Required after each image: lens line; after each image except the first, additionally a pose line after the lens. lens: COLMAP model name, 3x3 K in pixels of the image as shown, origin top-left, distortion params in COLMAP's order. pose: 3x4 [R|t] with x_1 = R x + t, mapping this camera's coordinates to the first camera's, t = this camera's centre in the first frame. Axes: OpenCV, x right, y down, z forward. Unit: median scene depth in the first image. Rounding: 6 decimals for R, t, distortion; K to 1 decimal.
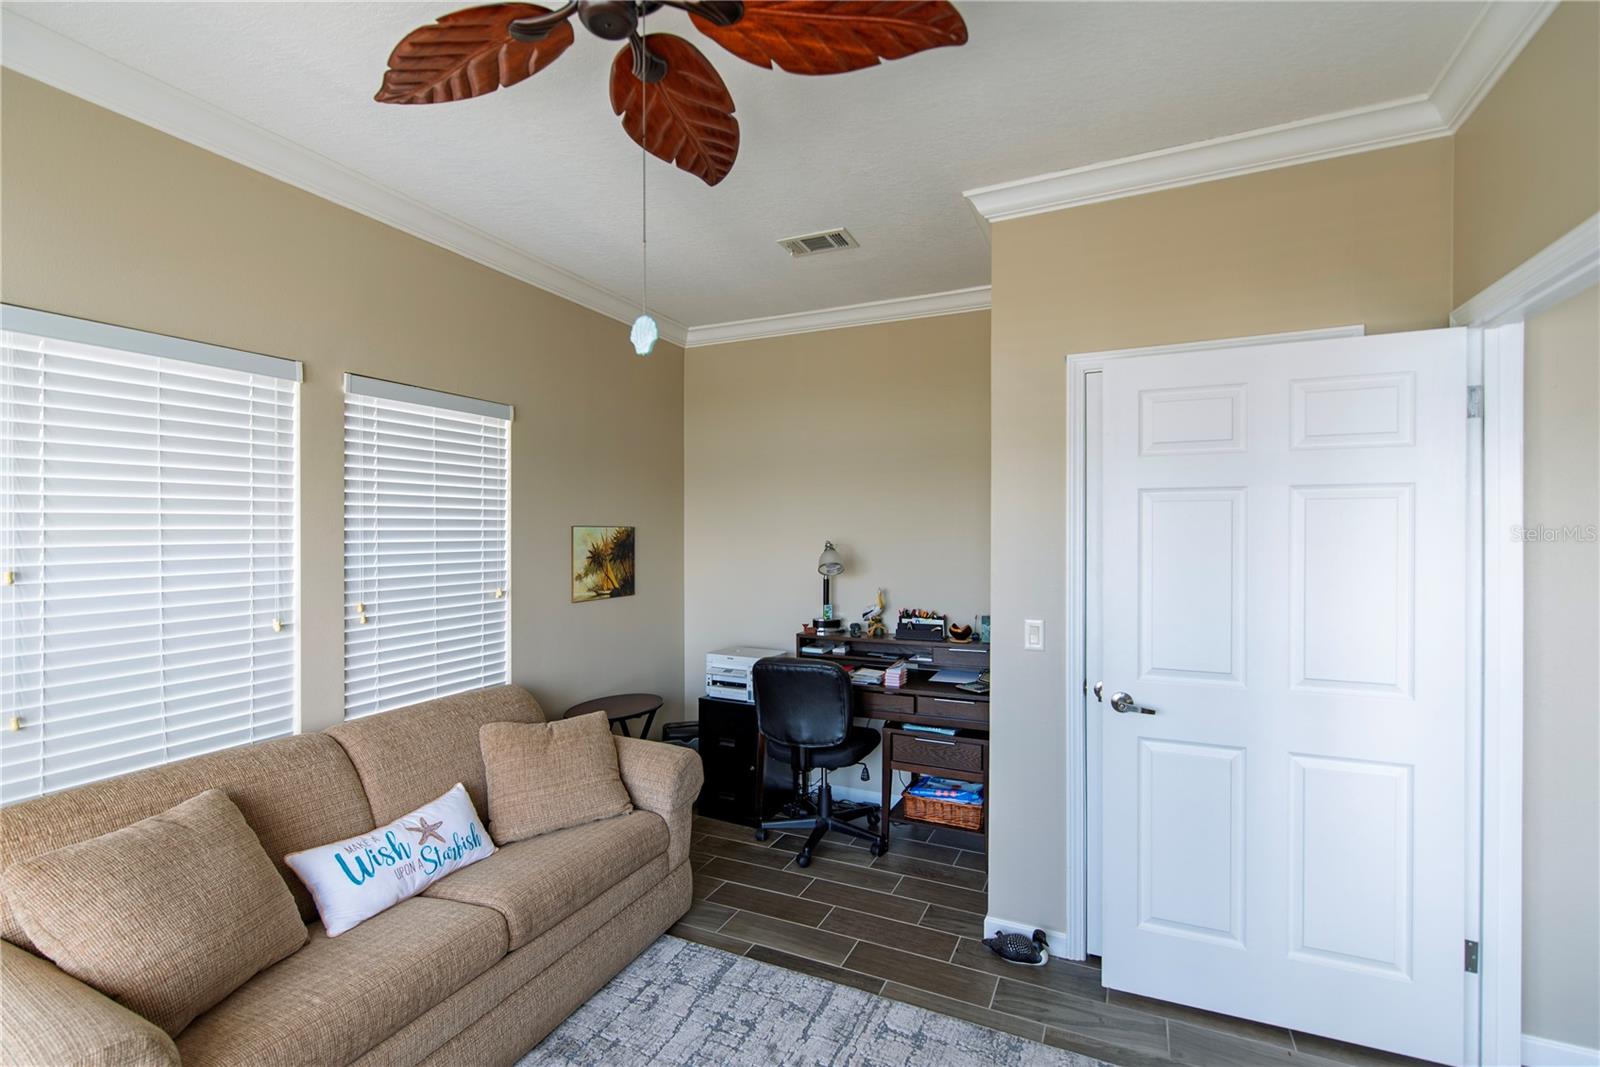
lens RADIAL K [[689.5, 0, 841.6], [0, 689.5, 536.4], [0, 0, 1]] dist [0.000044, 0.000301]
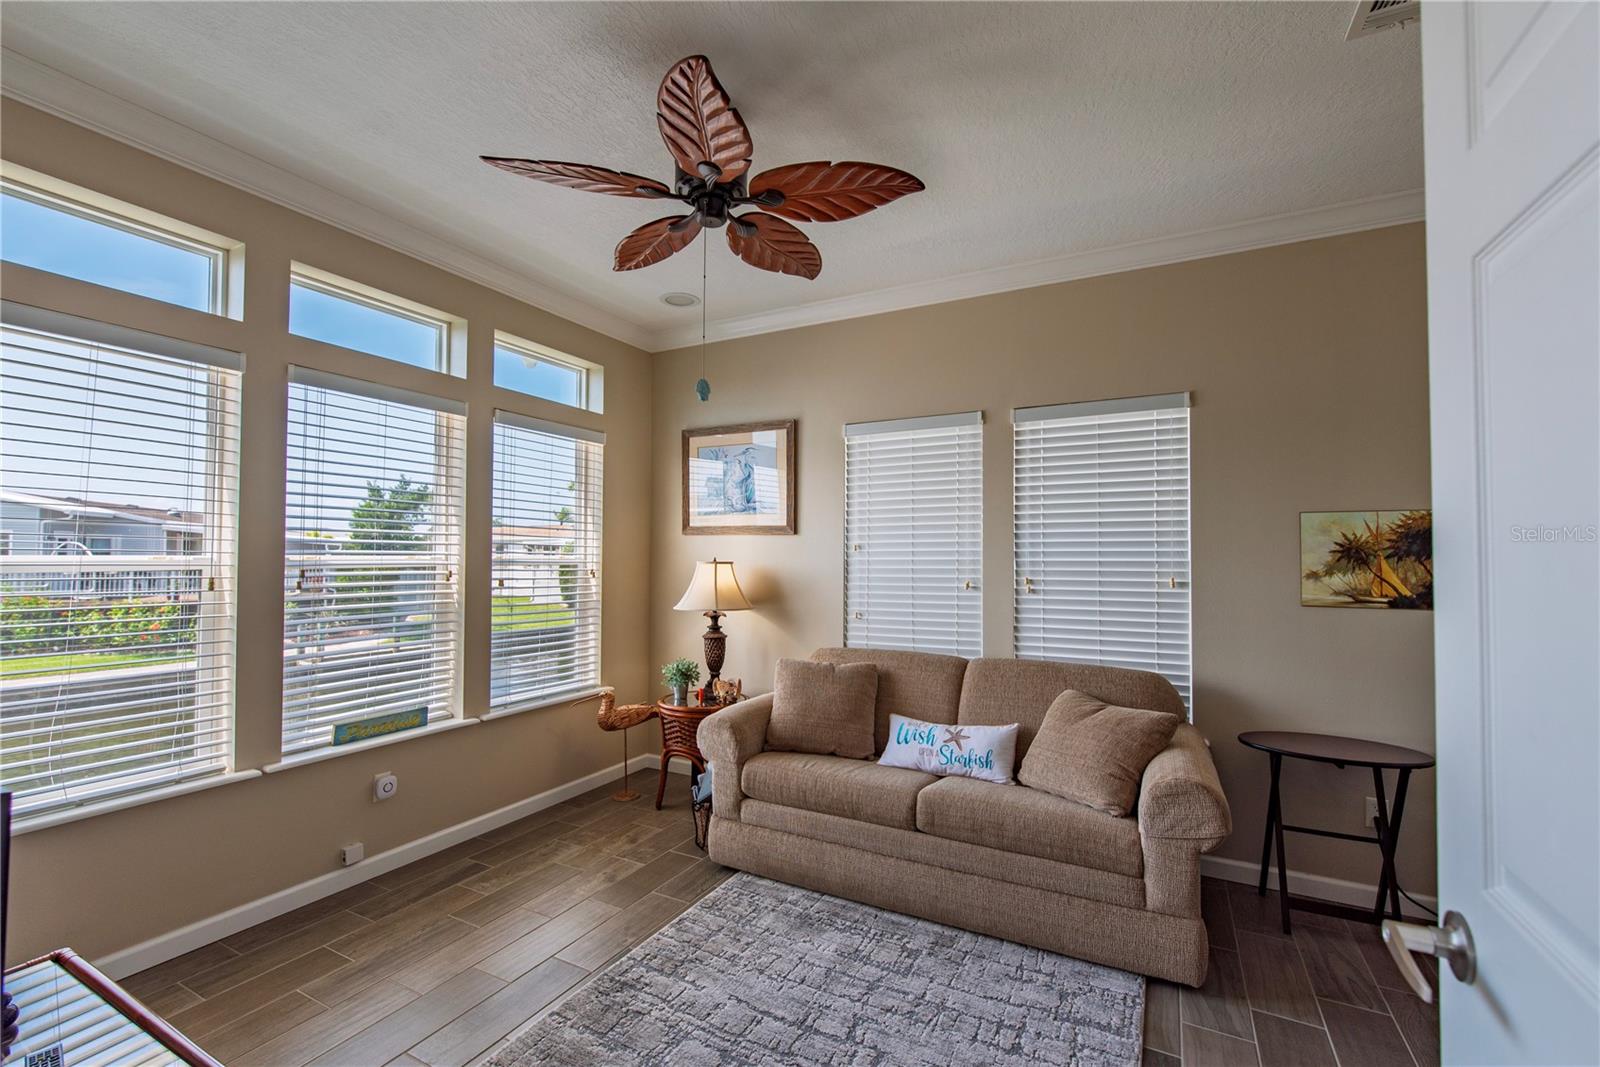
lens RADIAL K [[689.5, 0, 798.1], [0, 689.5, 541.0], [0, 0, 1]] dist [0.000044, 0.000301]
pose [[-0.066616, -0.024055, -0.997489, 0.648657], [-0.007717, 0.999692, -0.023593, 0.059755], [0.997749, 0.006126, -0.066781, 0.636390]]
